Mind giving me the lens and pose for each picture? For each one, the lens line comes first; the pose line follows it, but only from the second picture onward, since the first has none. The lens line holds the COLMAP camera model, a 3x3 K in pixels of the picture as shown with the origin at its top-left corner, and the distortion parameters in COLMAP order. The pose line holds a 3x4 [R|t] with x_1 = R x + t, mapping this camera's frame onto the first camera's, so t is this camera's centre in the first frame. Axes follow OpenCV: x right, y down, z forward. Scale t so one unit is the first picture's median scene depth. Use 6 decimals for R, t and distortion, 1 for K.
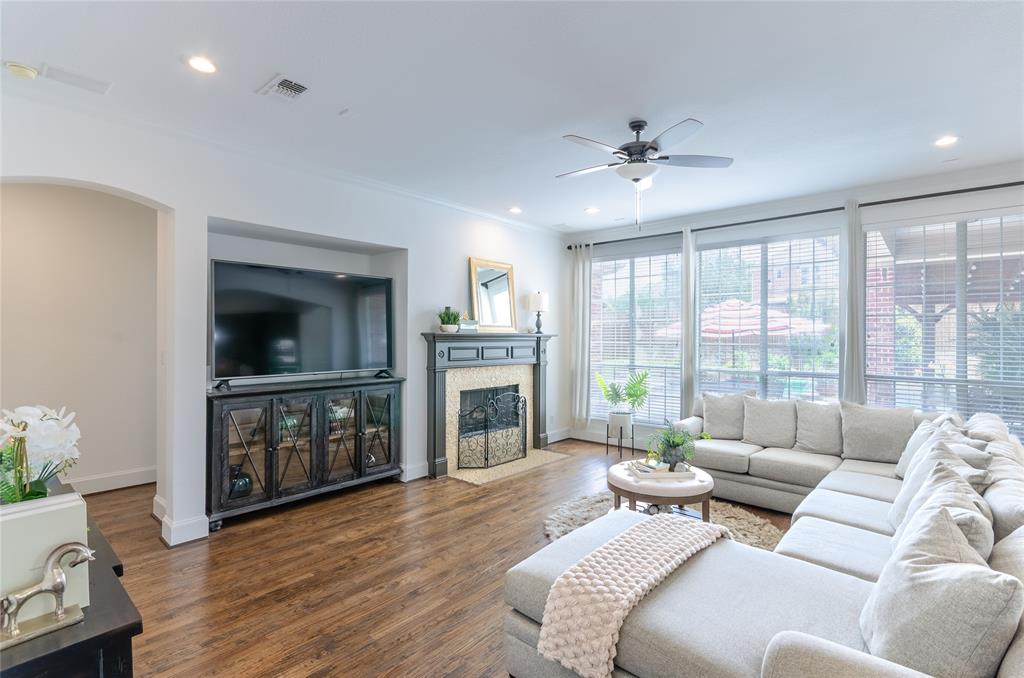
lens RADIAL K [[487.1, 0, 510.3], [0, 487.1, 336.9], [0, 0, 1]] dist [-0.000890, 0.000042]
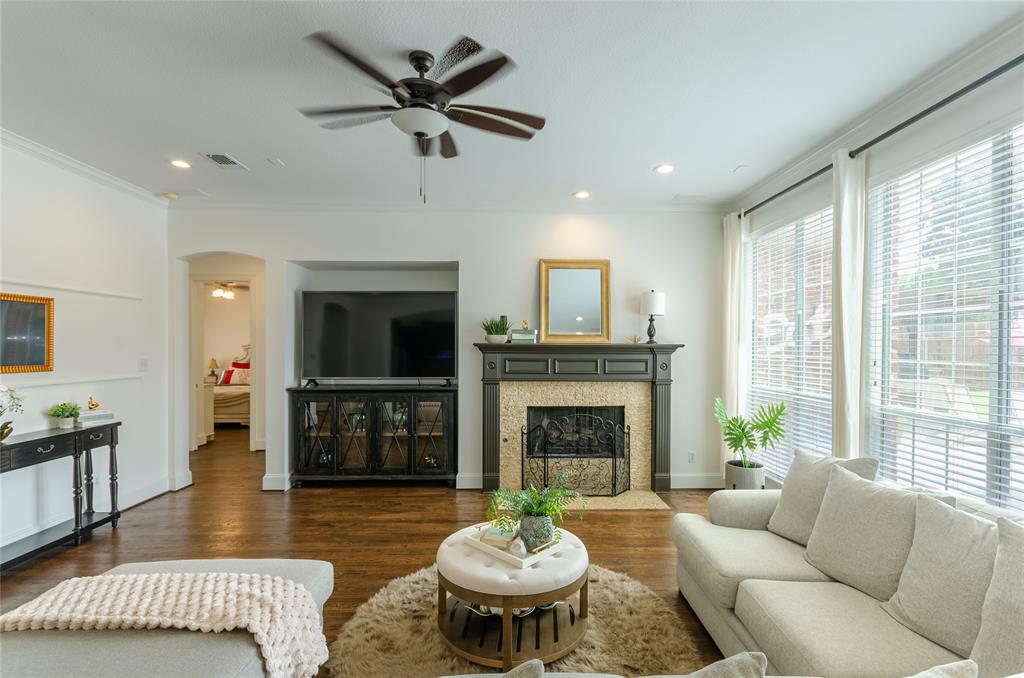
lens RADIAL K [[487.1, 0, 494.9], [0, 487.1, 349.2], [0, 0, 1]] dist [-0.000890, 0.000042]
pose [[0.662223, 0.015401, -0.749148, 0.547593], [-0.000233, 0.999793, 0.020347, -0.015651], [0.749306, -0.013300, 0.662090, 0.352411]]
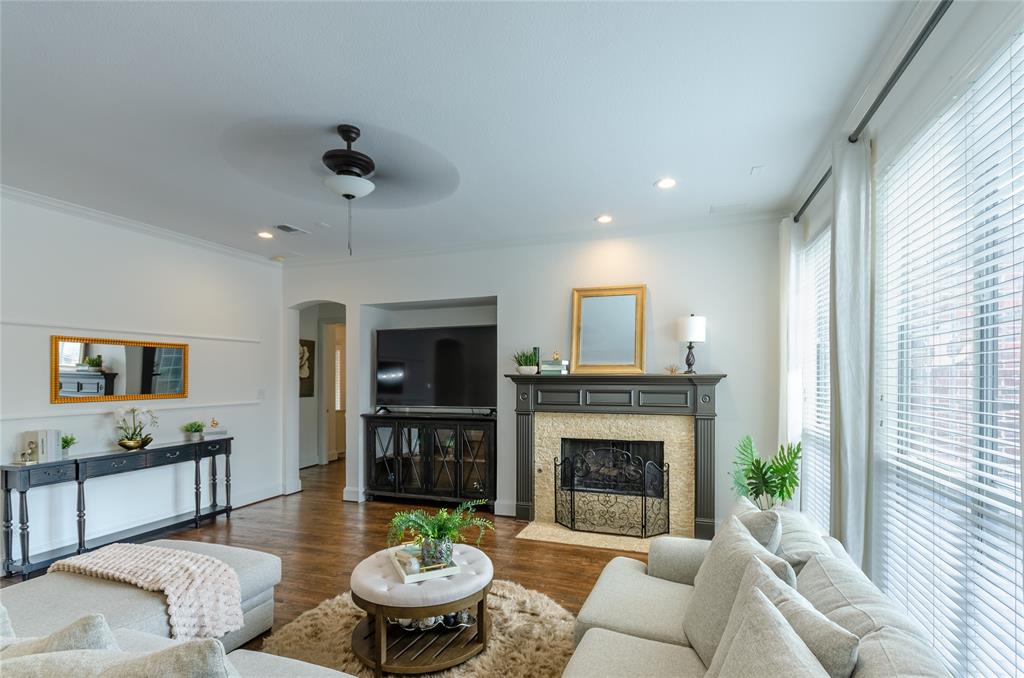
lens RADIAL K [[487.1, 0, 495.2], [0, 487.1, 377.3], [0, 0, 1]] dist [-0.000890, 0.000042]
pose [[0.351805, 0.009245, -0.936028, 0.710291], [0.010823, 0.999844, 0.013943, -0.016595], [0.936011, -0.015036, 0.351650, 0.572114]]
